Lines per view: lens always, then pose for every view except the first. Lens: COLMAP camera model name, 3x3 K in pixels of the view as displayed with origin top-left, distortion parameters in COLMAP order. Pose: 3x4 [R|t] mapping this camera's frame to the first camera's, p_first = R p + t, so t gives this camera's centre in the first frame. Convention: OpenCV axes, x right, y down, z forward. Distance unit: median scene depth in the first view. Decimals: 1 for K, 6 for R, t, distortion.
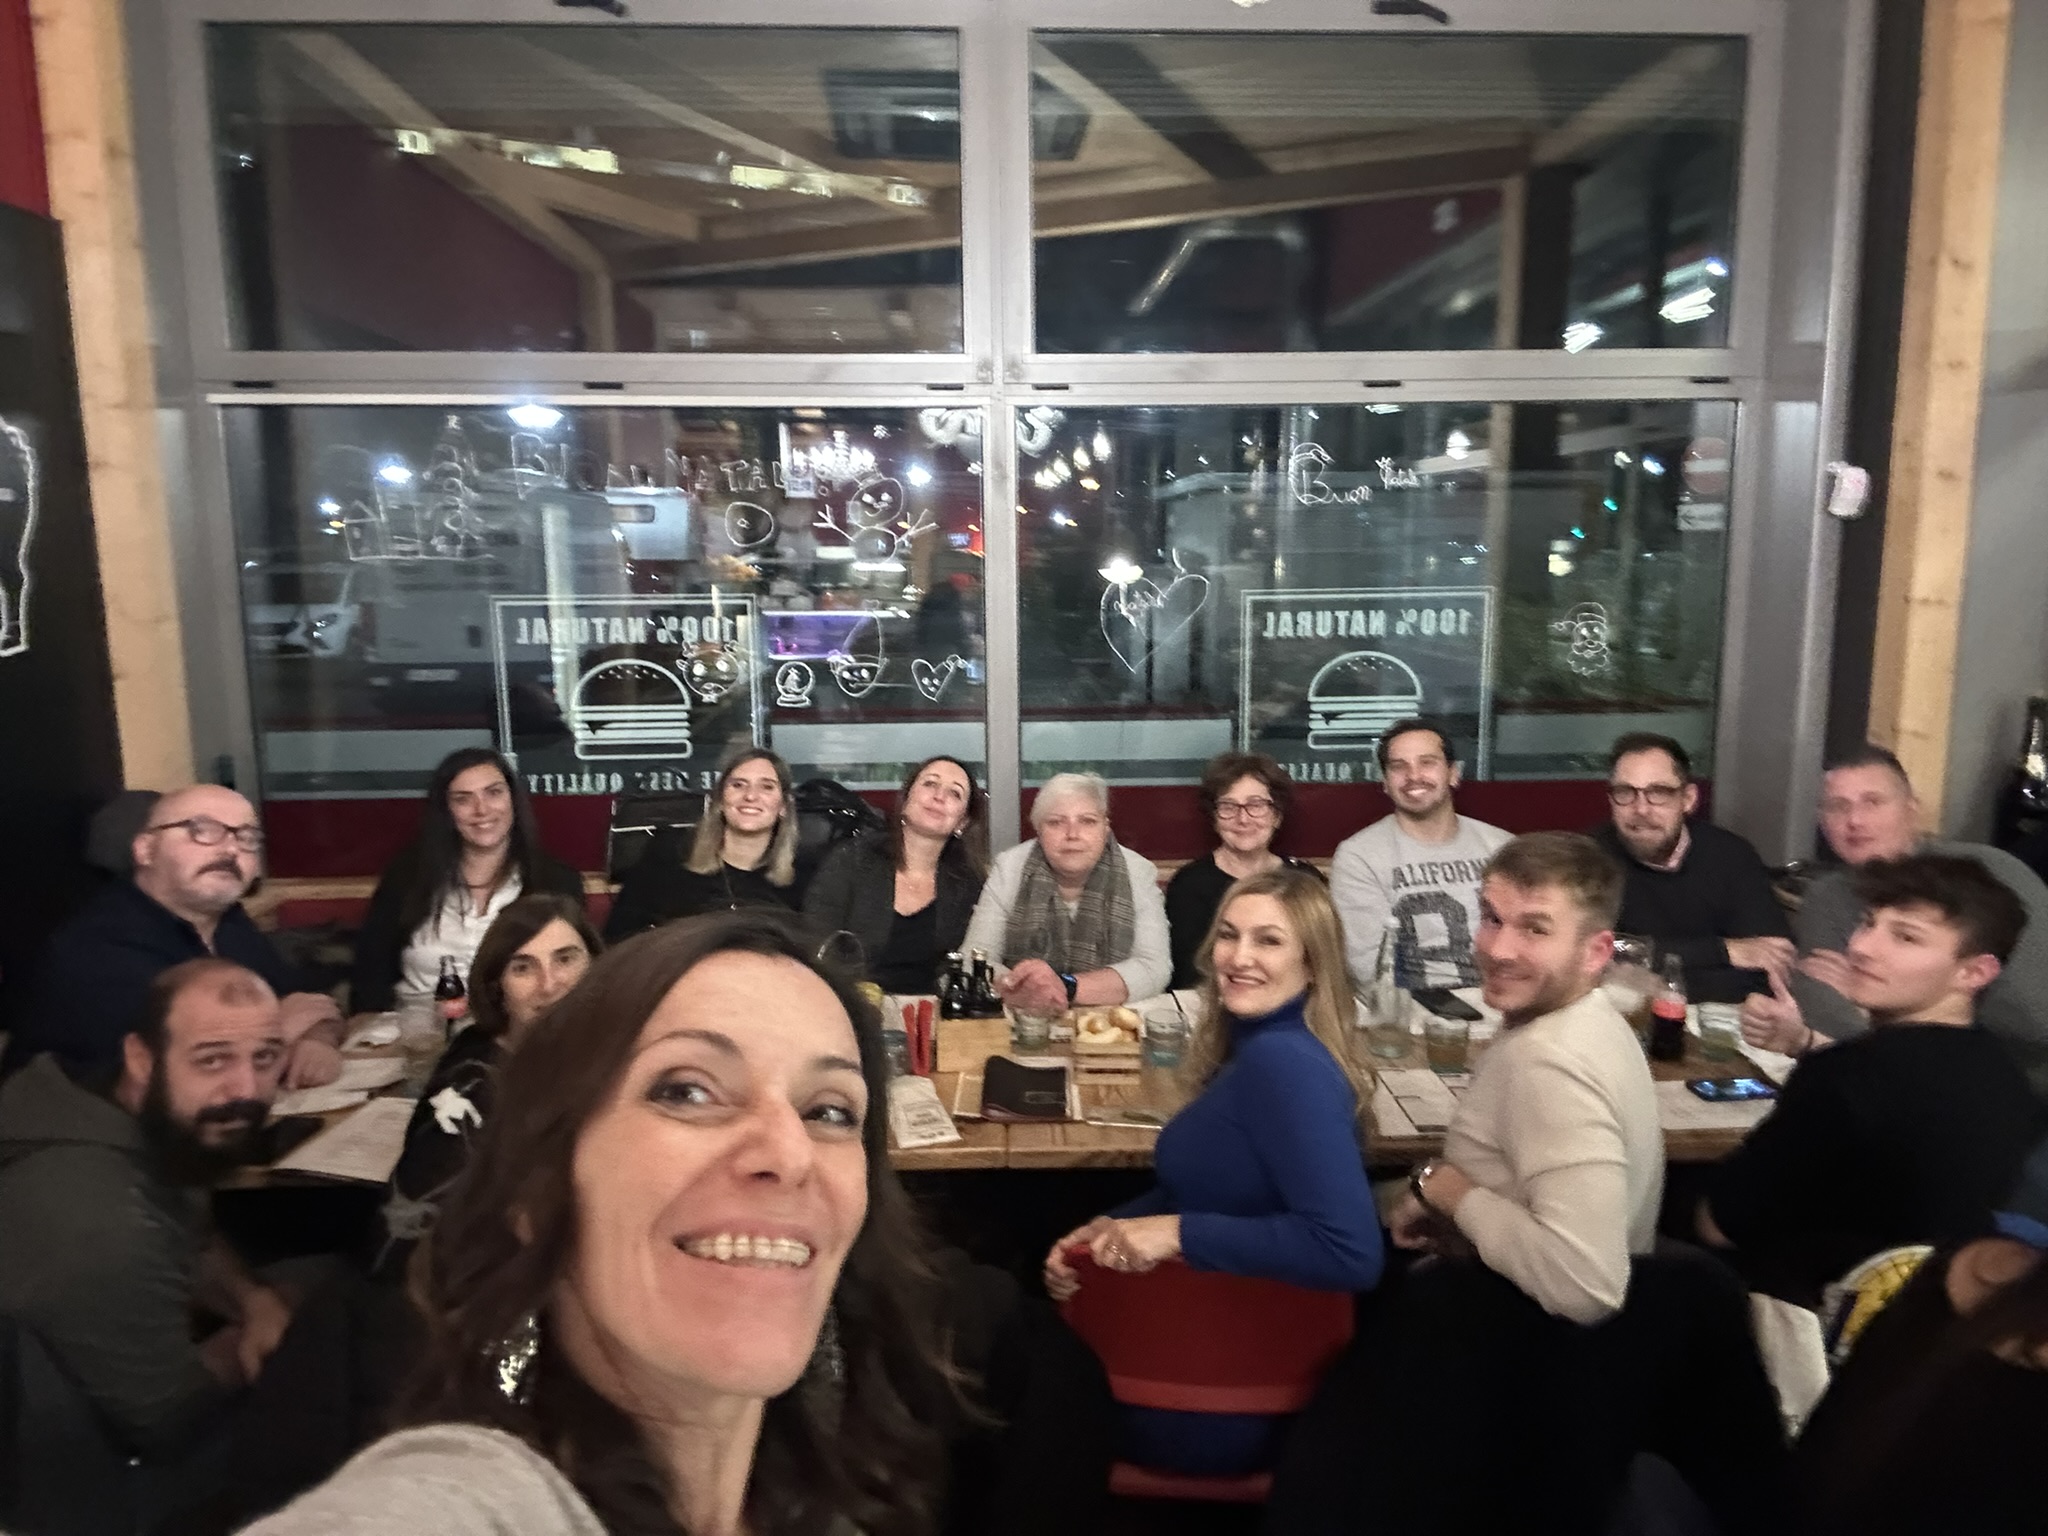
lens RADIAL K [[1367.0, 0, 1024.0], [0, 1367.0, 768.0], [0, 0, 1]] dist [0.056815, -0.070882]
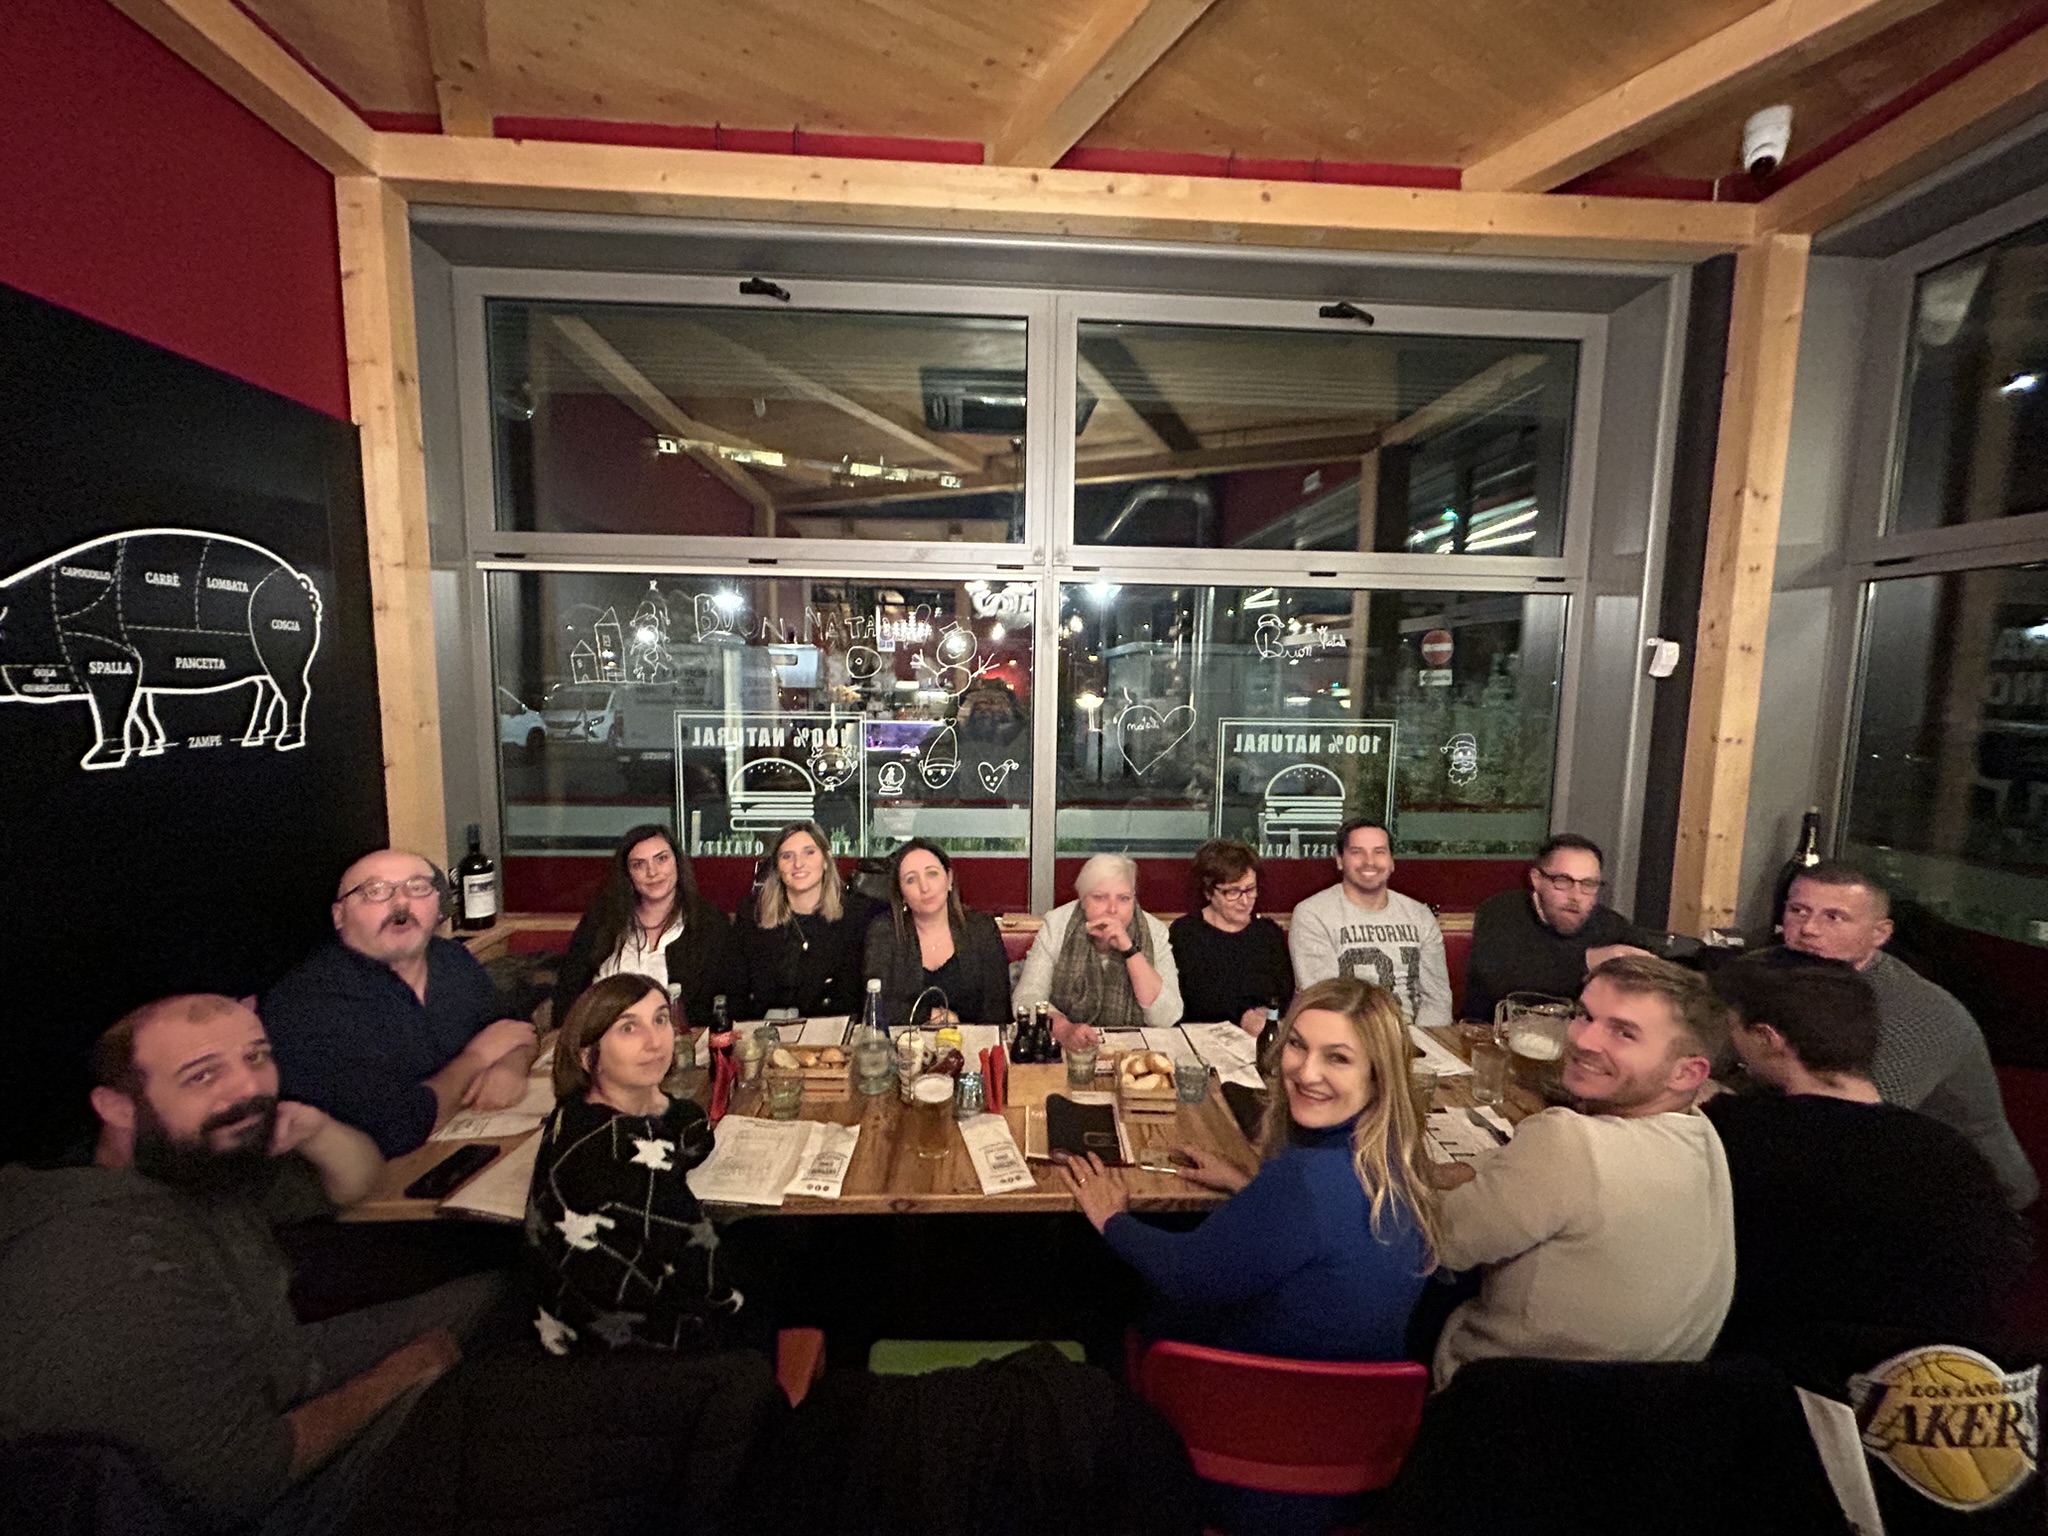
lens RADIAL K [[822.7, 0, 1024.0], [0, 822.7, 768.0], [0, 0, 1]] dist [-0.015651, -0.000225]
pose [[0.999703, 0.021691, 0.011148, -0.046482], [-0.020994, 0.998022, -0.059260, -0.027046], [-0.012411, 0.059009, 0.998180, 0.184004]]
